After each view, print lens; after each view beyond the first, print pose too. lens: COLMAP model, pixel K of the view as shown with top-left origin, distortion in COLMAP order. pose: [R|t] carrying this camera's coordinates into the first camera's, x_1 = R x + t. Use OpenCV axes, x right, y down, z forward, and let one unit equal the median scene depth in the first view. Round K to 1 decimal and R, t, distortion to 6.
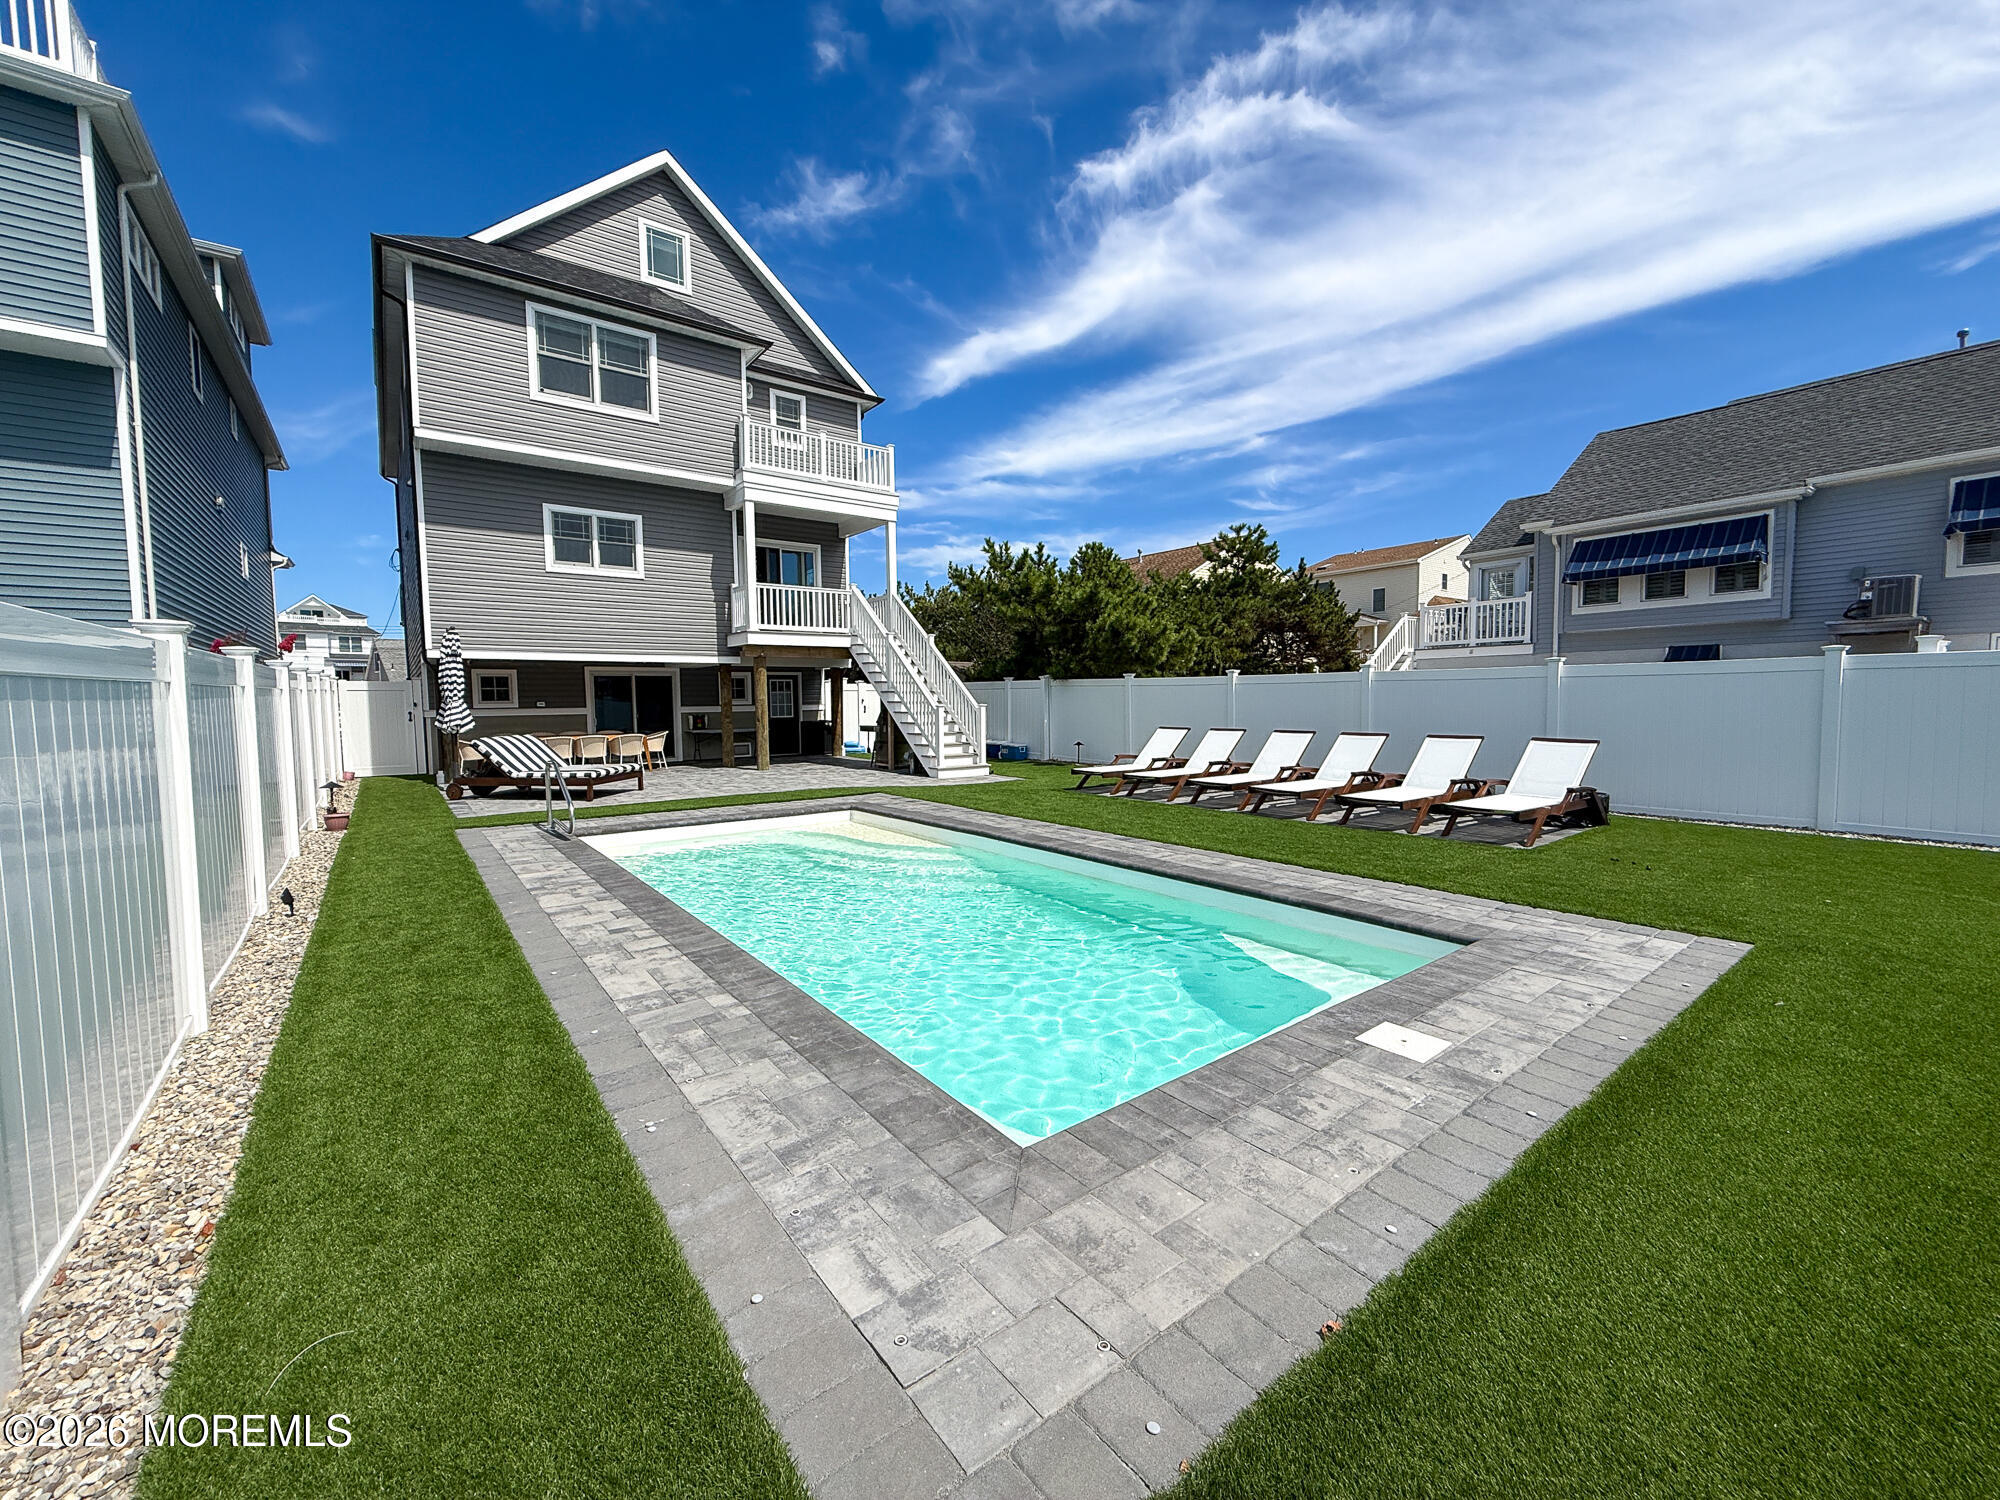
lens RADIAL K [[805.6, 0, 997.0], [0, 805.6, 741.4], [0, 0, 1]] dist [0.001003, -0.002497]
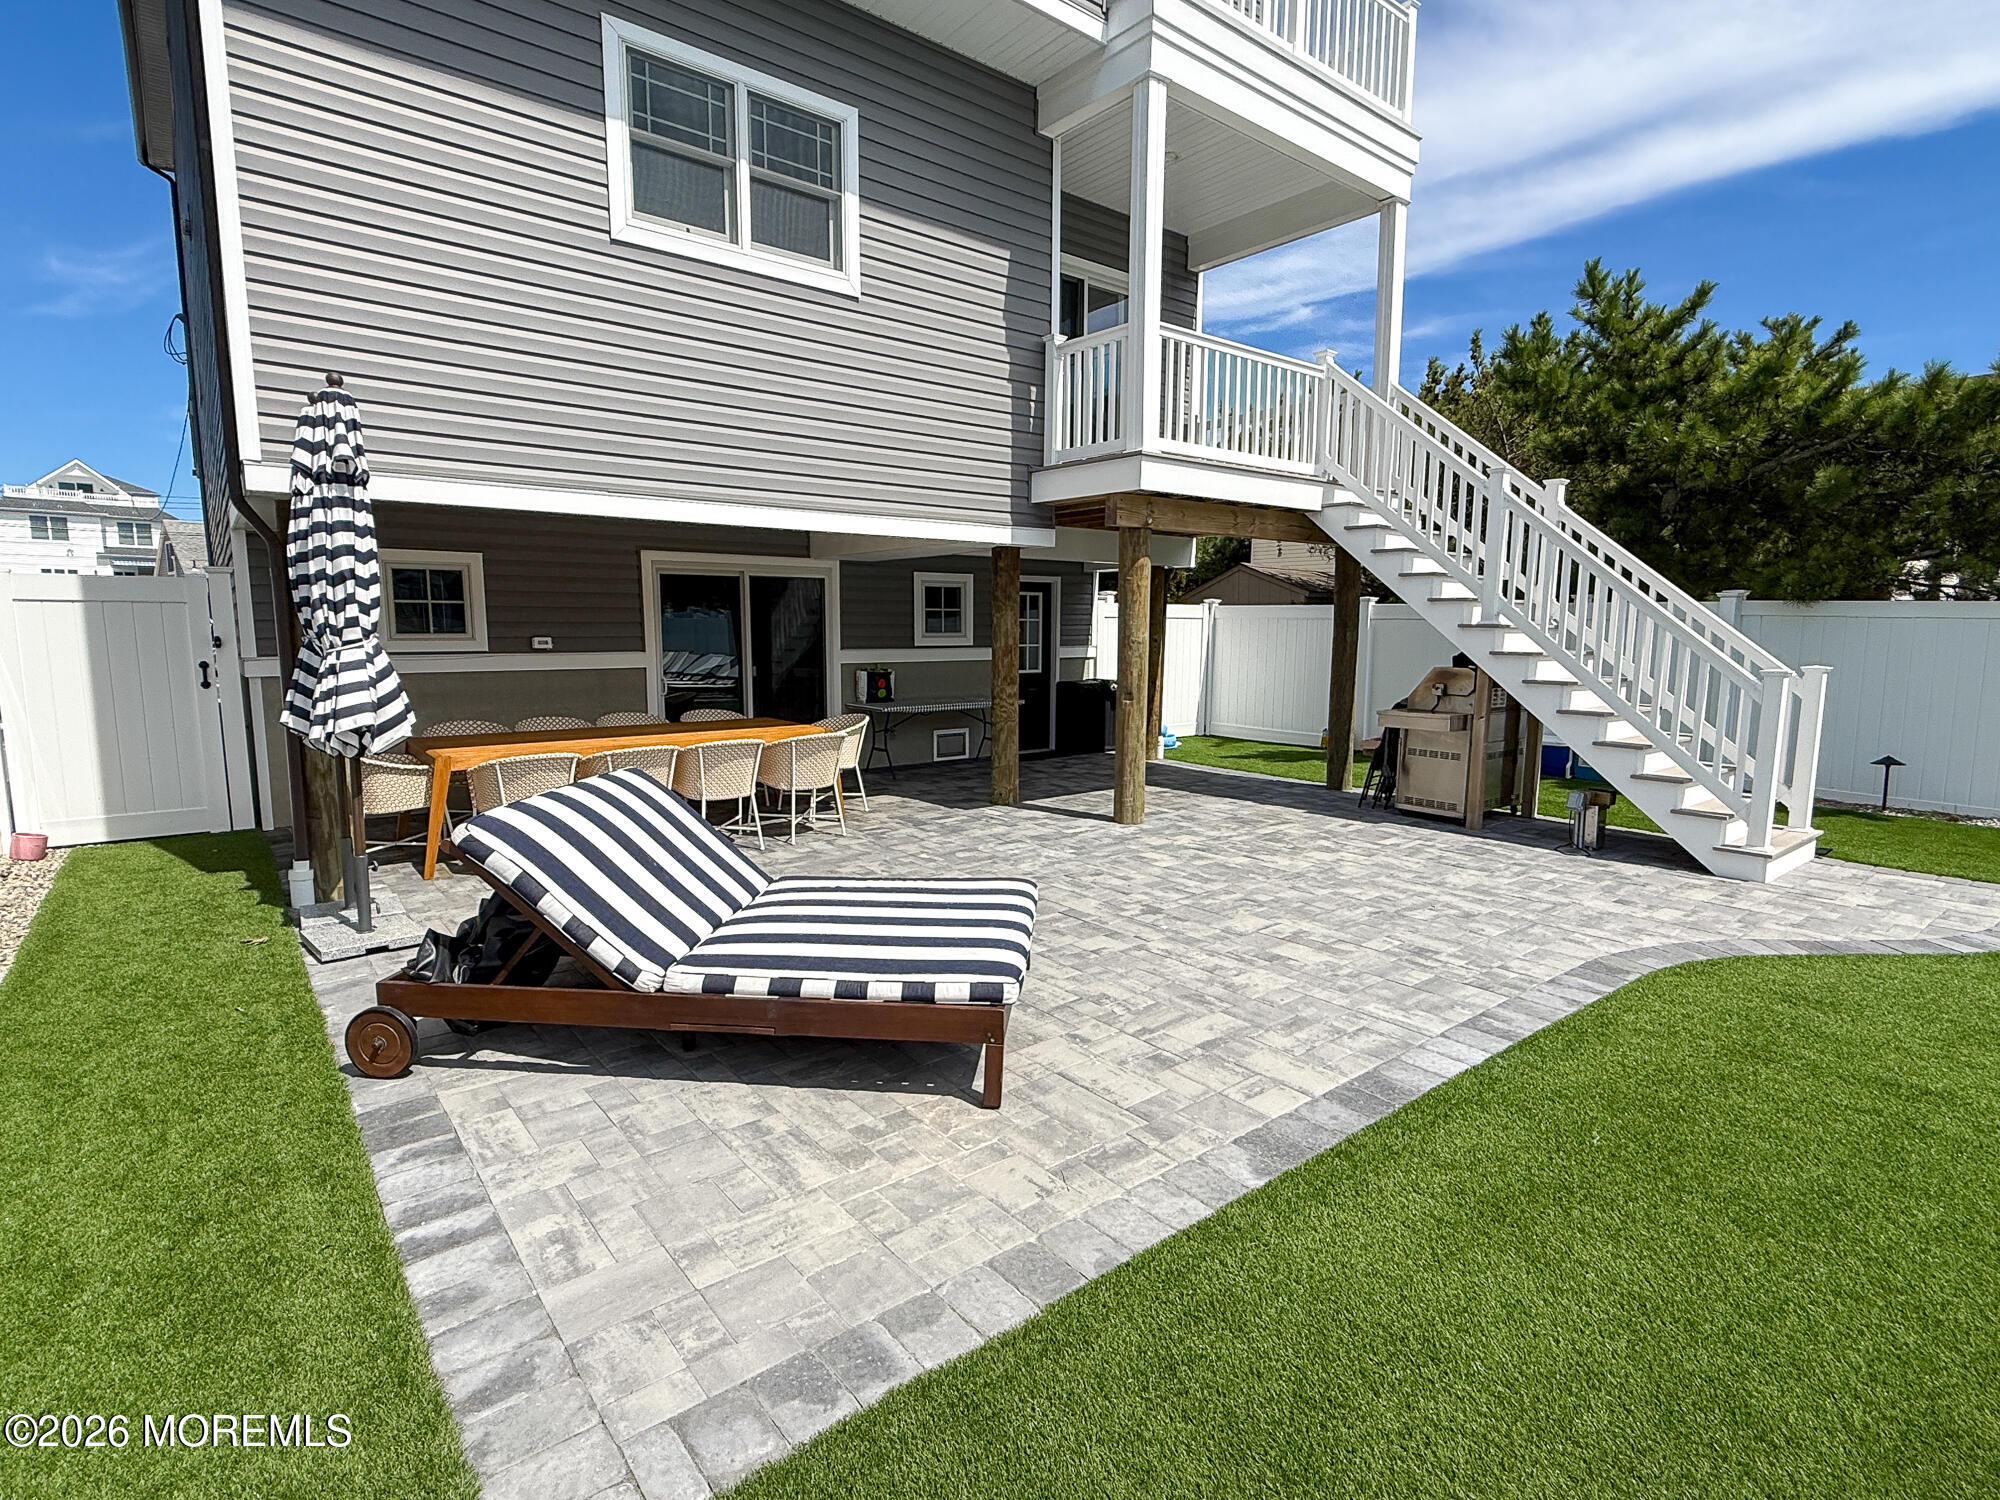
lens RADIAL K [[977.1, 0, 1008.5], [0, 977.1, 747.6], [0, 0, 1]] dist [-0.018316, 0.001284]
pose [[0.999216, 0.007432, 0.038896, -0.397830], [-0.010061, 0.997647, 0.067821, -0.033367], [-0.038301, -0.068159, 0.996939, 0.569139]]
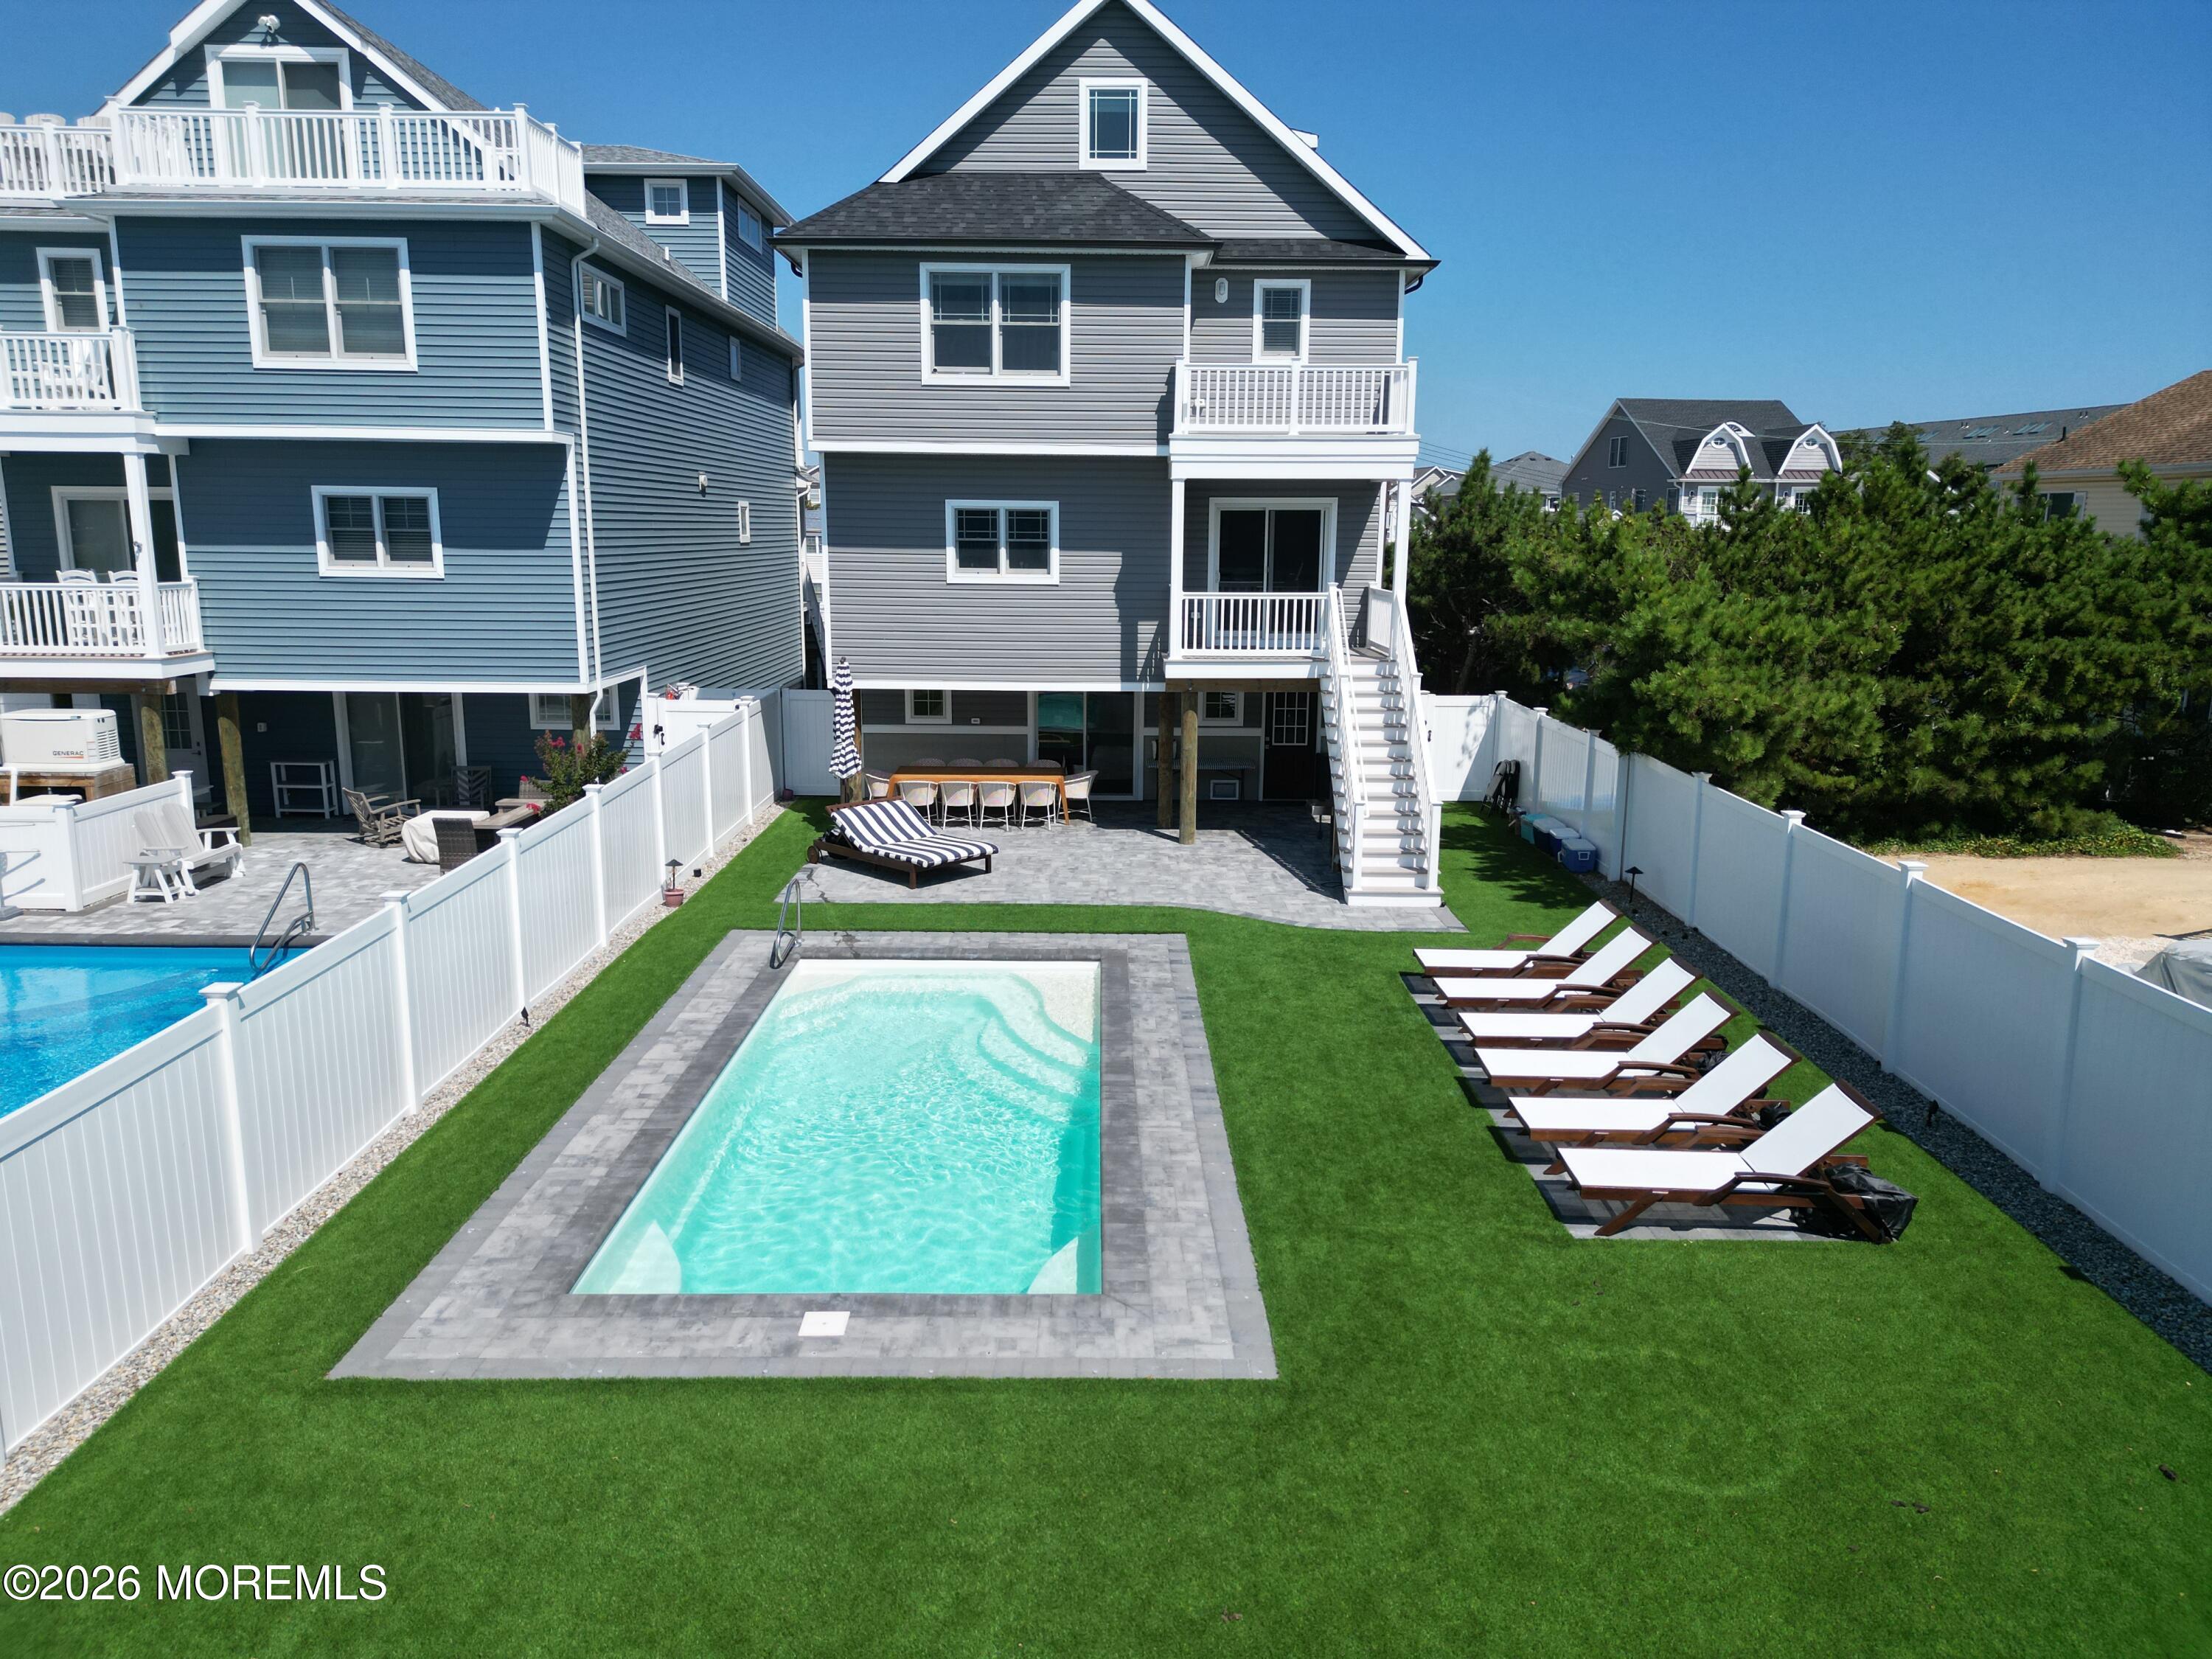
lens RADIAL K [[1532.4, 0, 1093.1], [0, 1532.4, 841.6], [0, 0, 1]] dist [0.018199, -0.002265]
pose [[0.794838, 0.136298, -0.591317, 0.507690], [-0.048132, 0.985539, 0.162467, -0.204088], [0.604910, -0.100673, 0.789904, -0.174568]]
